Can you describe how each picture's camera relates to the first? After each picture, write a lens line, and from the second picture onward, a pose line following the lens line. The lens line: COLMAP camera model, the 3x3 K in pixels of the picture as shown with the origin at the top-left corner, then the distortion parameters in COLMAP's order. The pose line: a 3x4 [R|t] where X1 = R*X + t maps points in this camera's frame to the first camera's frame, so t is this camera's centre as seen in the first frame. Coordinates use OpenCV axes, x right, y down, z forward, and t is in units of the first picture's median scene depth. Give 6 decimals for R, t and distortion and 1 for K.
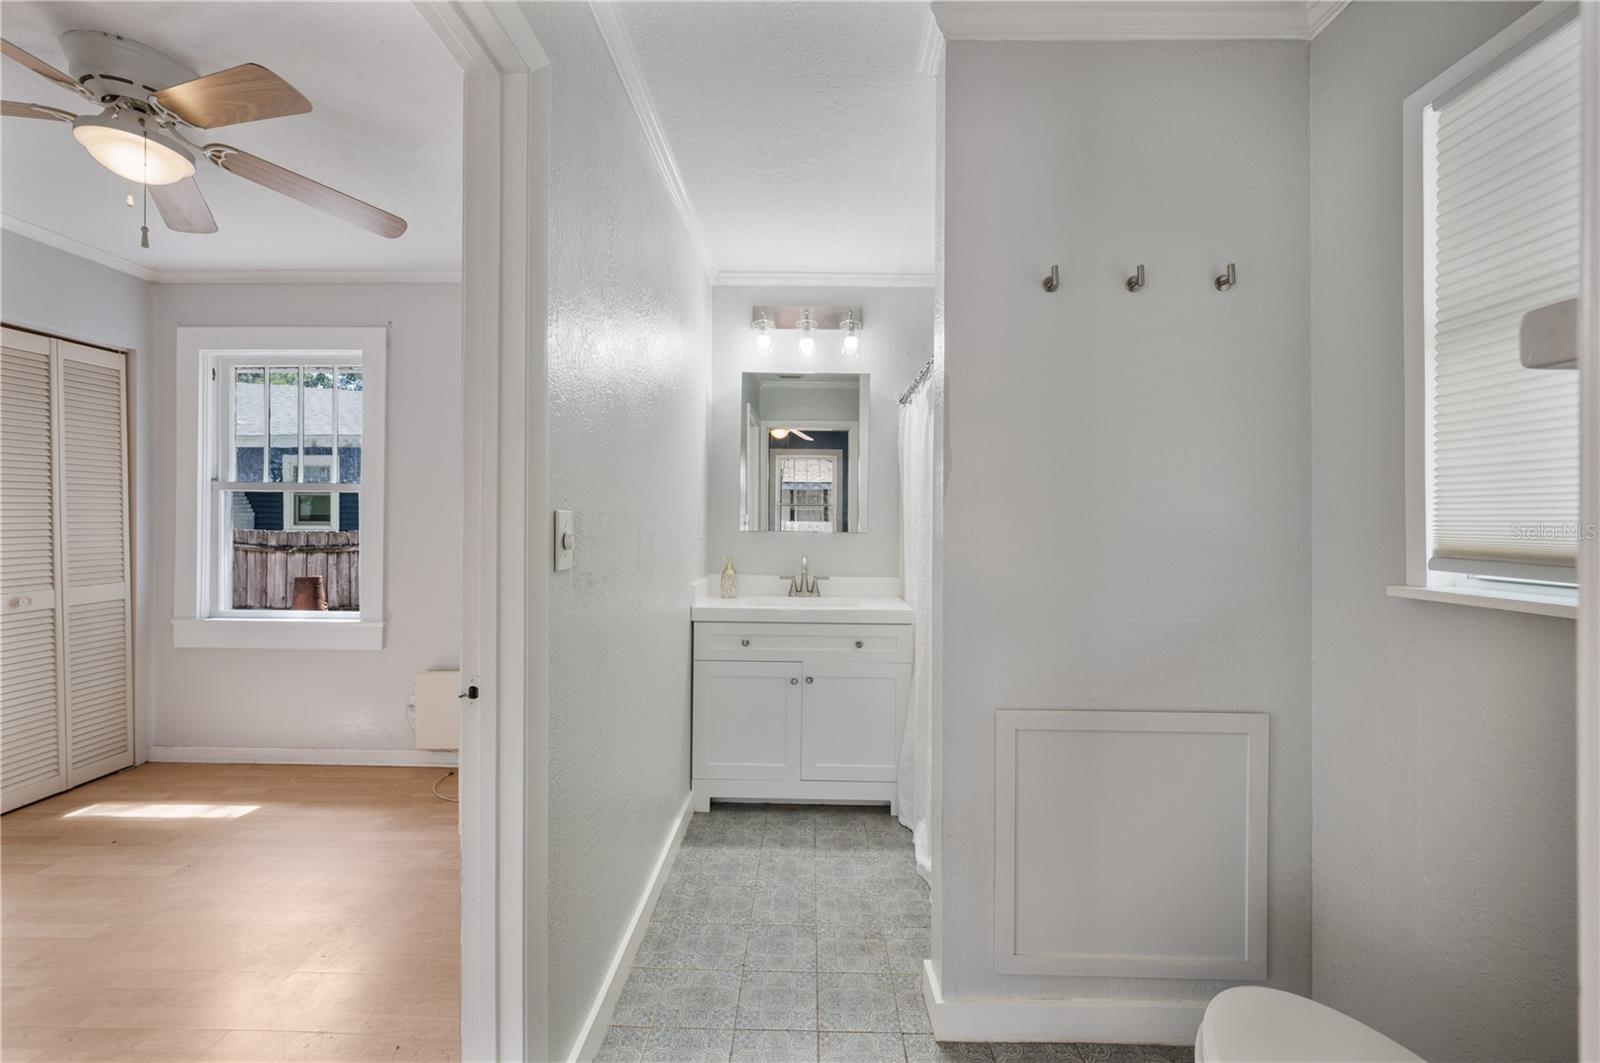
lens RADIAL K [[625.7, 0, 803.3], [0, 625.7, 550.3], [0, 0, 1]] dist [-0.000186, -0.000070]
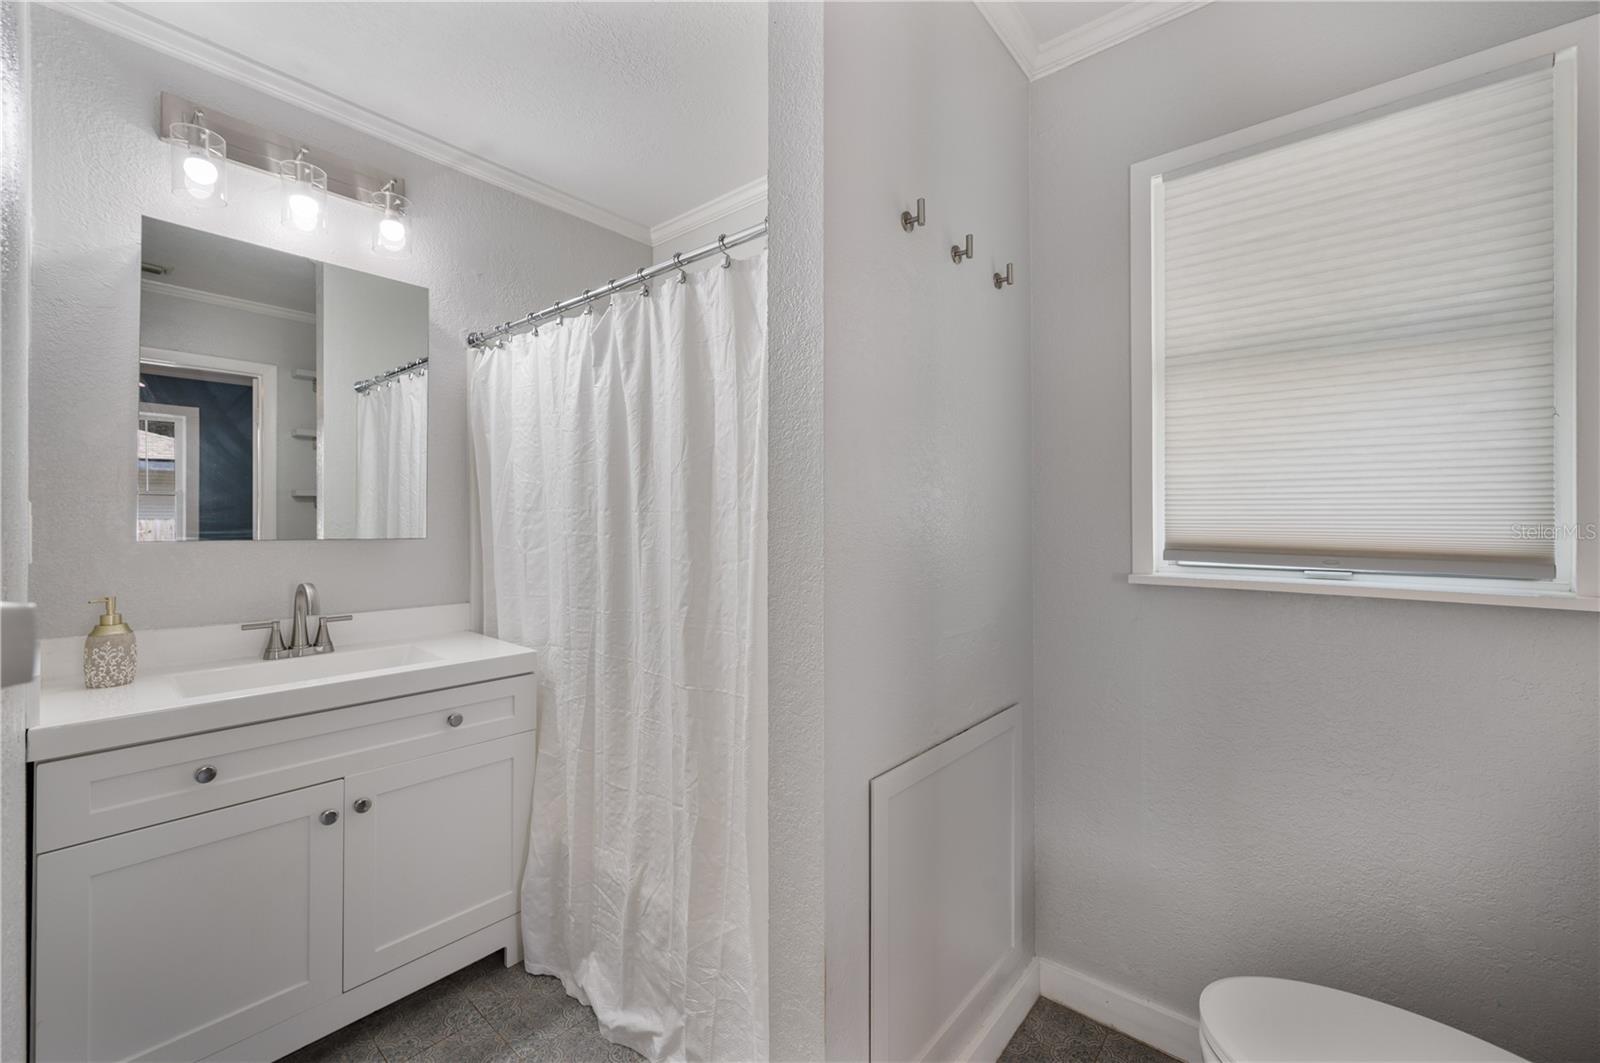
lens RADIAL K [[641.1, 0, 794.6], [0, 641.1, 534.9], [0, 0, 1]] dist [-0.001000, -0.000308]
pose [[0.637139, -0.022547, 0.770419, -0.175944], [0.038398, 0.999259, -0.002511, -0.017592], [-0.769792, 0.031182, 0.637533, 0.326457]]
